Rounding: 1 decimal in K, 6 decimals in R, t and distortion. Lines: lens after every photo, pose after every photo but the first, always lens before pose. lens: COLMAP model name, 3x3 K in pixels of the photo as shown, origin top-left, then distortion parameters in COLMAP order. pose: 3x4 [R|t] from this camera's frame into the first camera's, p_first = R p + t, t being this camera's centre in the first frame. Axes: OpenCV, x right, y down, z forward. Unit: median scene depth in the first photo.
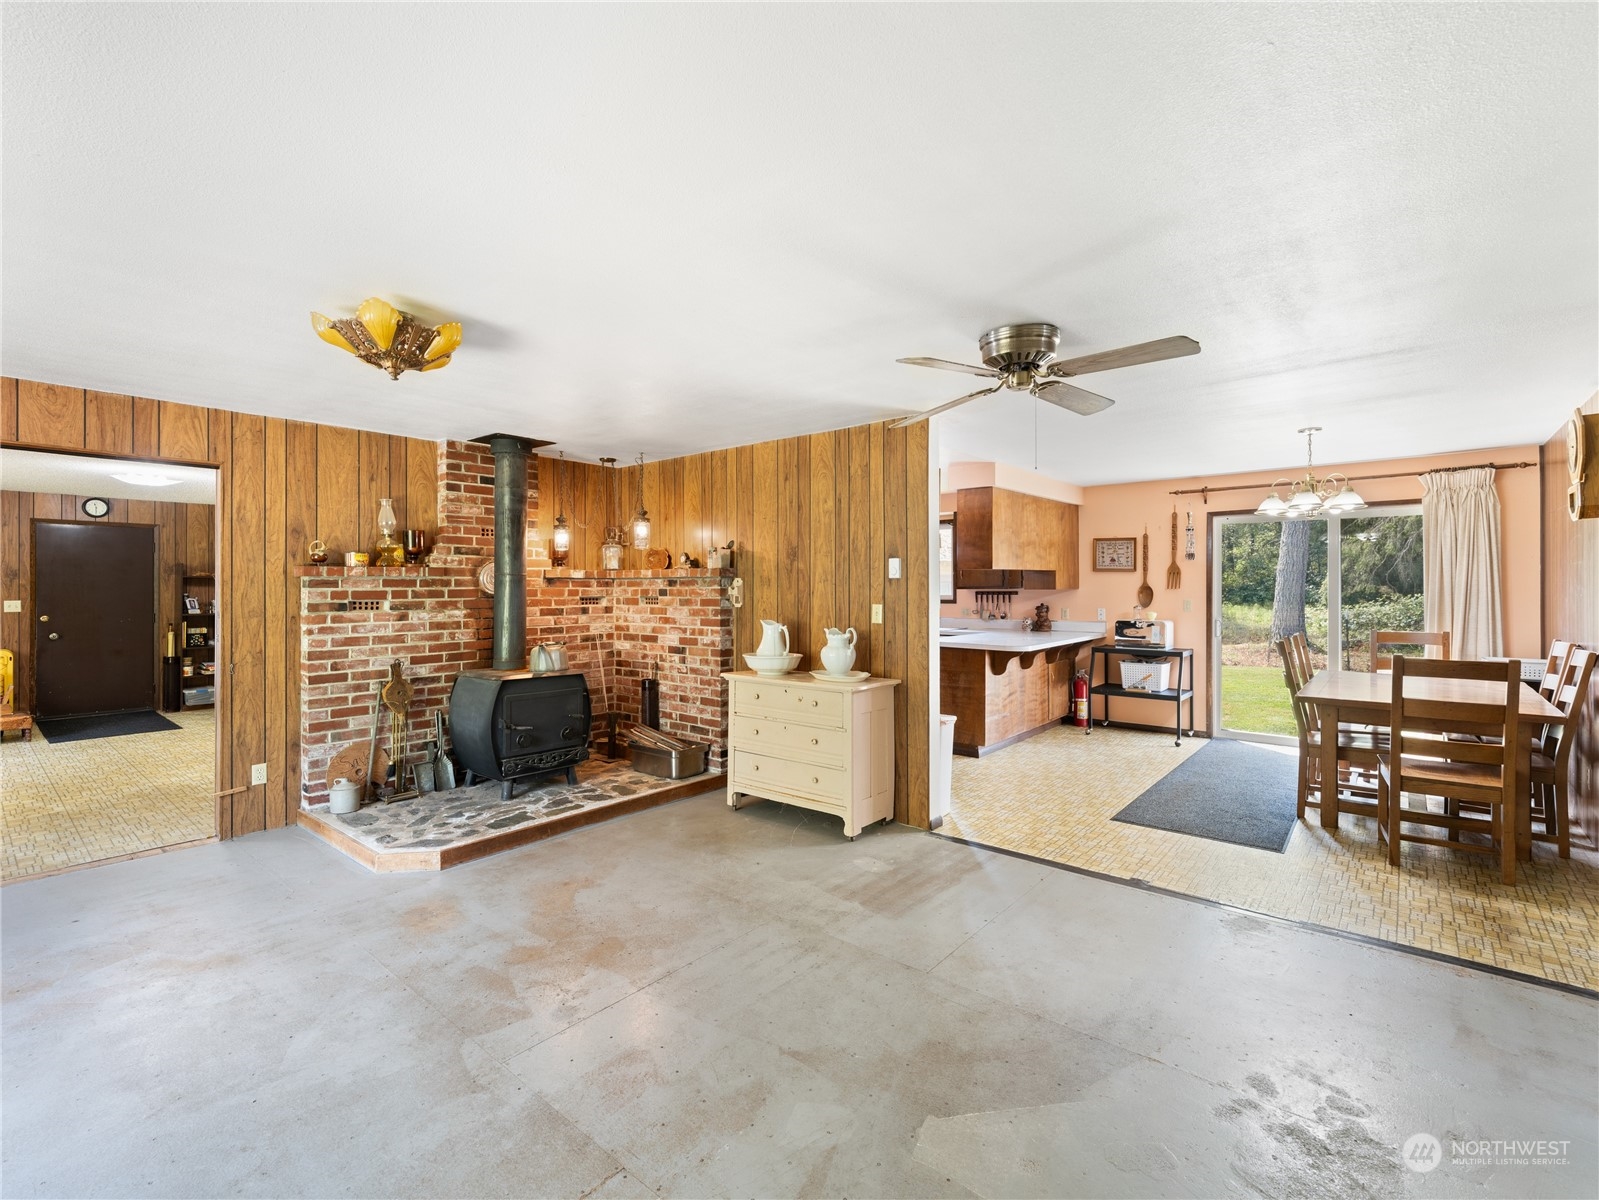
lens RADIAL K [[727.3, 0, 801.6], [0, 727.3, 589.9], [0, 0, 1]] dist [-0.000213, -0.001441]
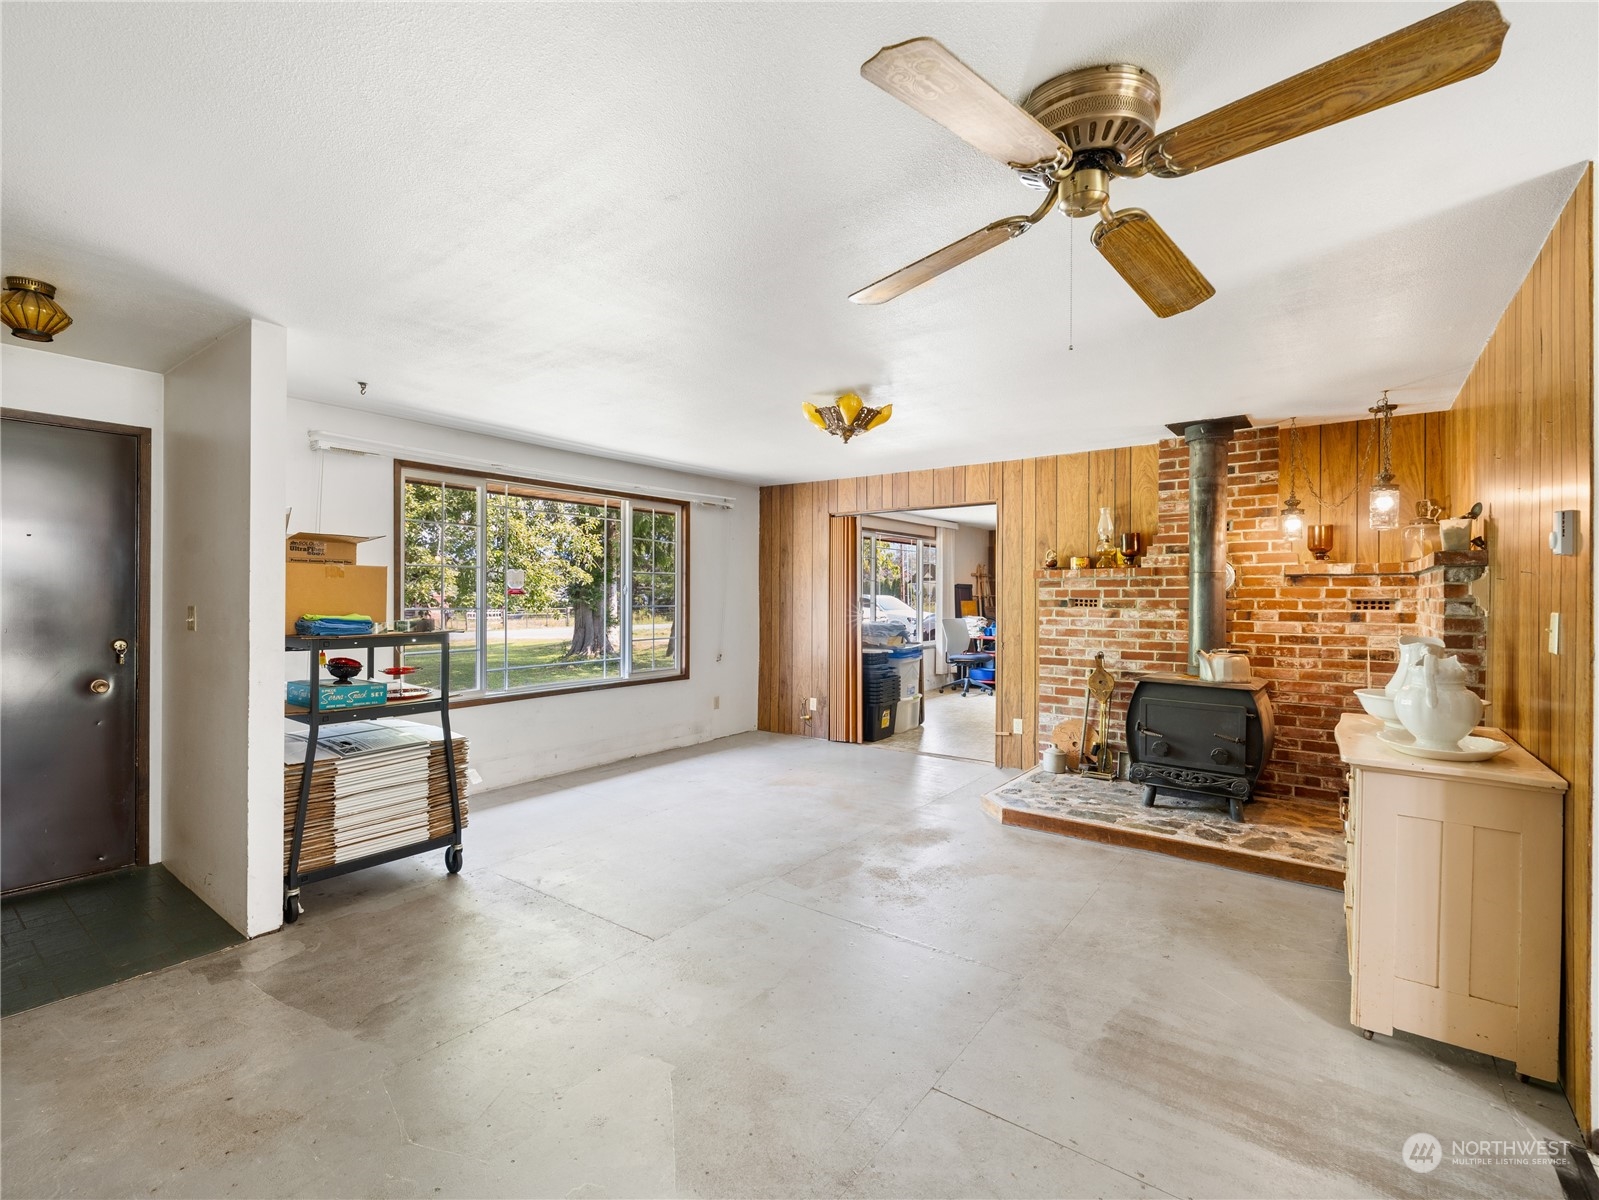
lens RADIAL K [[727.3, 0, 788.0], [0, 727.3, 597.6], [0, 0, 1]] dist [-0.000213, -0.001441]
pose [[0.040335, 0.005419, -0.999172, 0.546003], [-0.007601, 0.999958, 0.005116, 0.011168], [0.999157, 0.007388, 0.040374, 0.488725]]
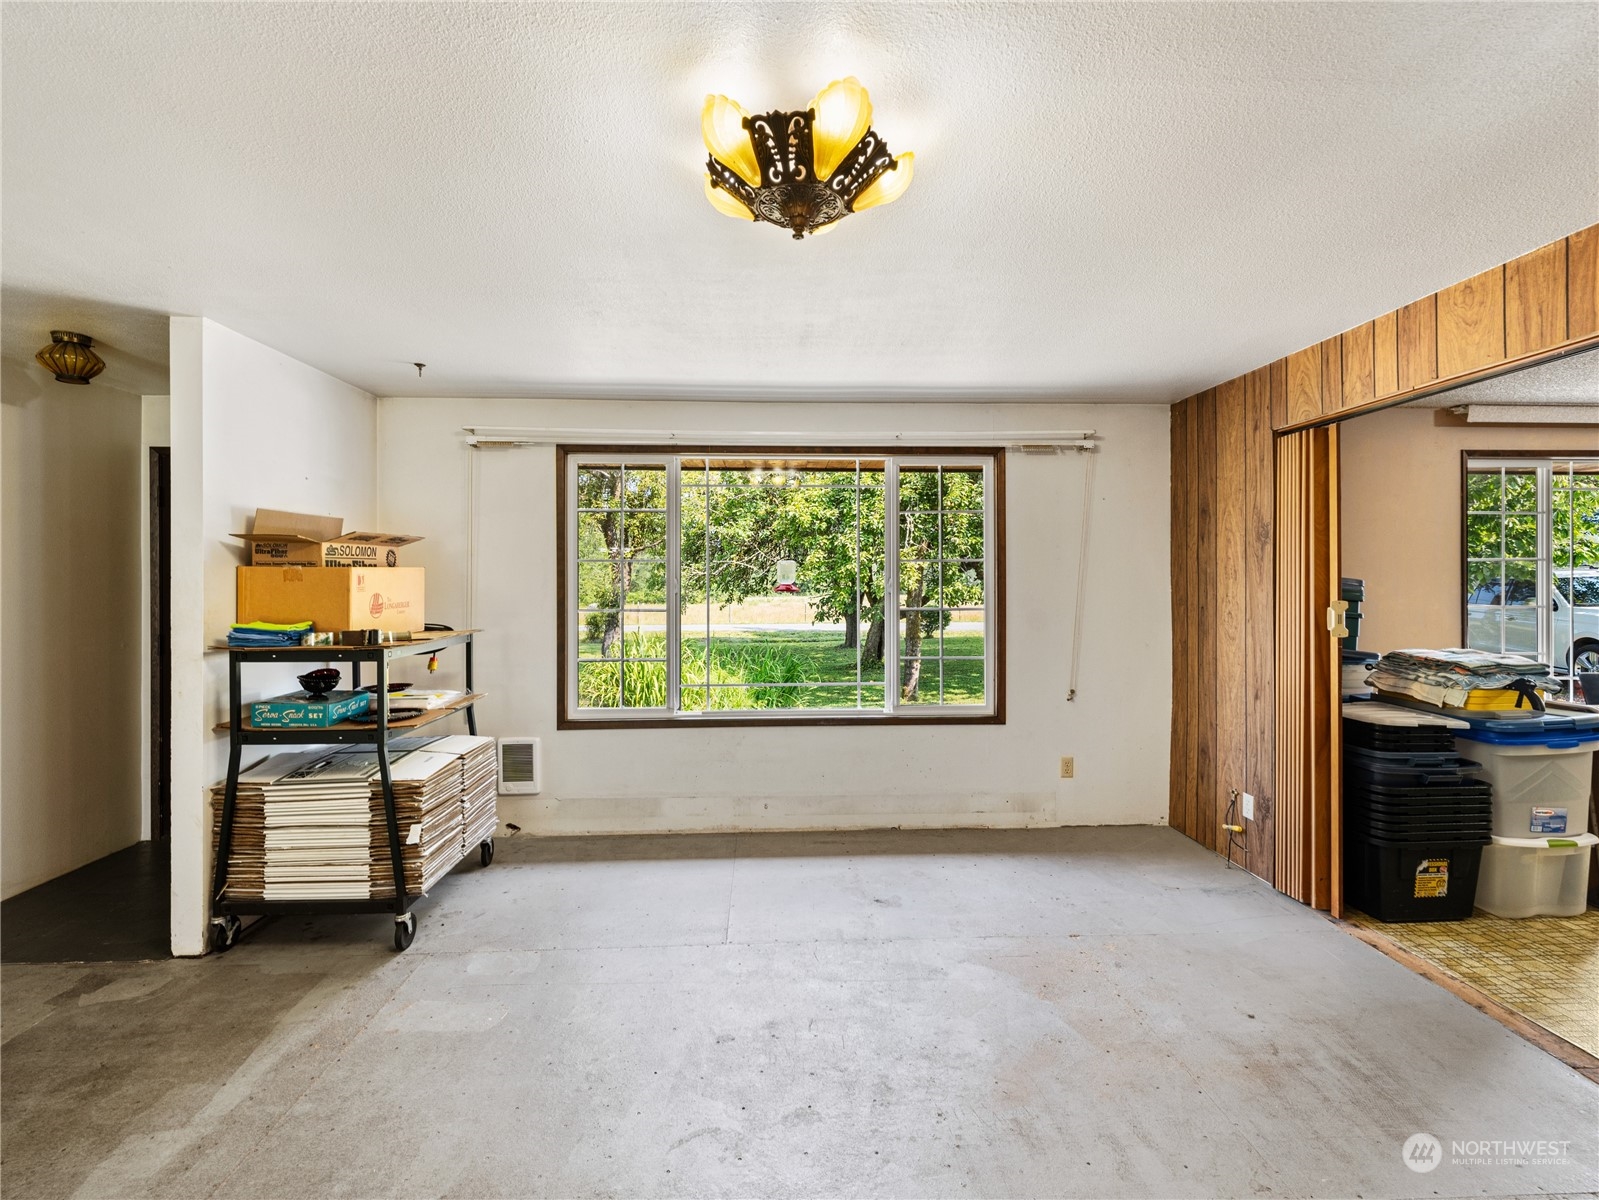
lens RADIAL K [[727.3, 0, 795.6], [0, 727.3, 581.2], [0, 0, 1]] dist [-0.000213, -0.001441]
pose [[-0.741453, 0.004274, -0.670992, -0.091667], [0.000845, 0.999985, 0.005435, -0.005111], [0.671005, 0.003463, -0.741445, 0.859088]]
